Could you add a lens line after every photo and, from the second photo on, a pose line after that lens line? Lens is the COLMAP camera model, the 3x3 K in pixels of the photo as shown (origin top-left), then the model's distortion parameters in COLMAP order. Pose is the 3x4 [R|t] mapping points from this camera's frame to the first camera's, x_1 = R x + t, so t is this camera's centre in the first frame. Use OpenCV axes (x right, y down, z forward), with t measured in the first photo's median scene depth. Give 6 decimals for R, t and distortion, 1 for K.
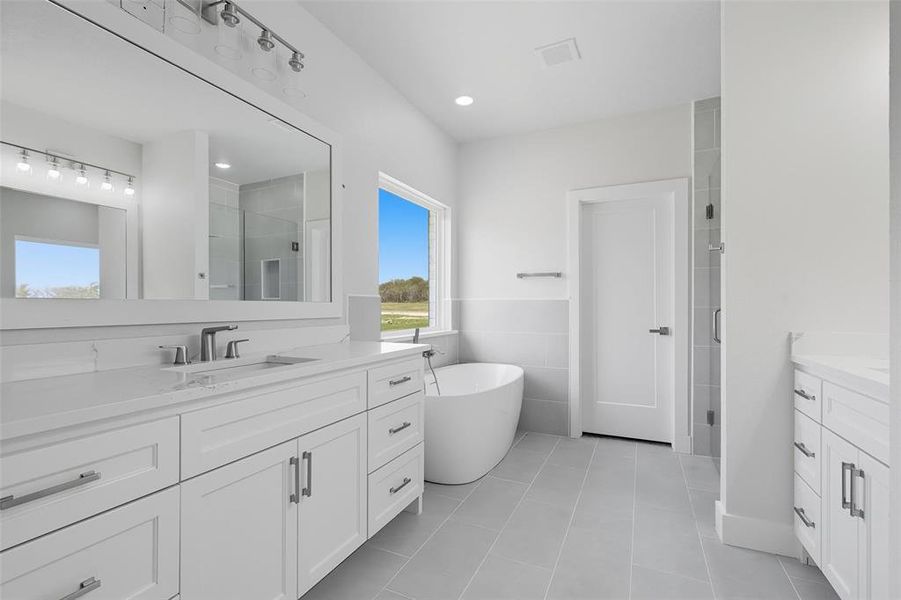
lens RADIAL K [[408.3, 0, 451.6], [0, 408.3, 304.2], [0, 0, 1]] dist [0.000582, 0.000134]
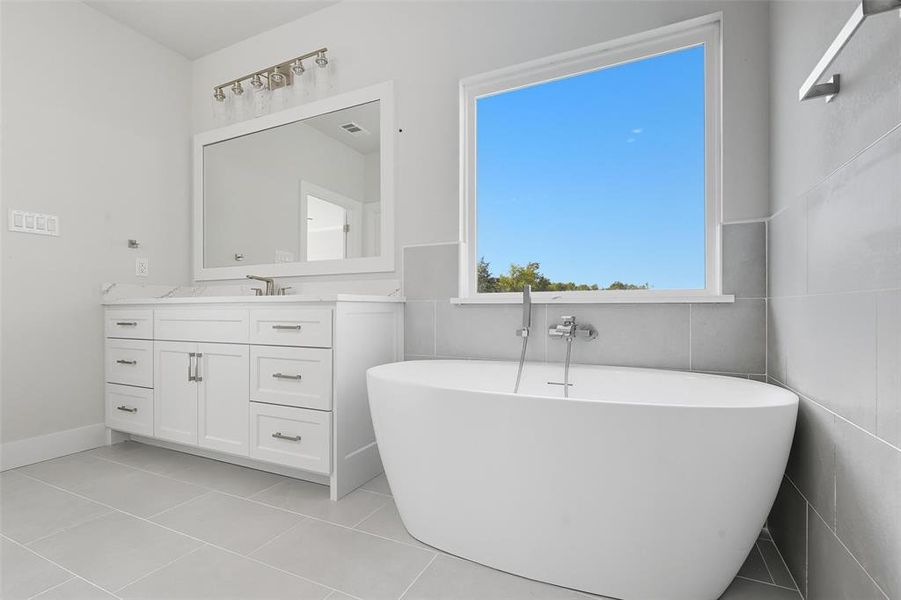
lens RADIAL K [[412.2, 0, 450.6], [0, 412.2, 305.9], [0, 0, 1]] dist [-0.000210, 0.000002]
pose [[-0.000819, -0.005342, -0.999985, 0.371142], [0.006876, 0.999962, -0.005347, 0.064175], [0.999976, -0.006881, -0.000782, 0.613586]]
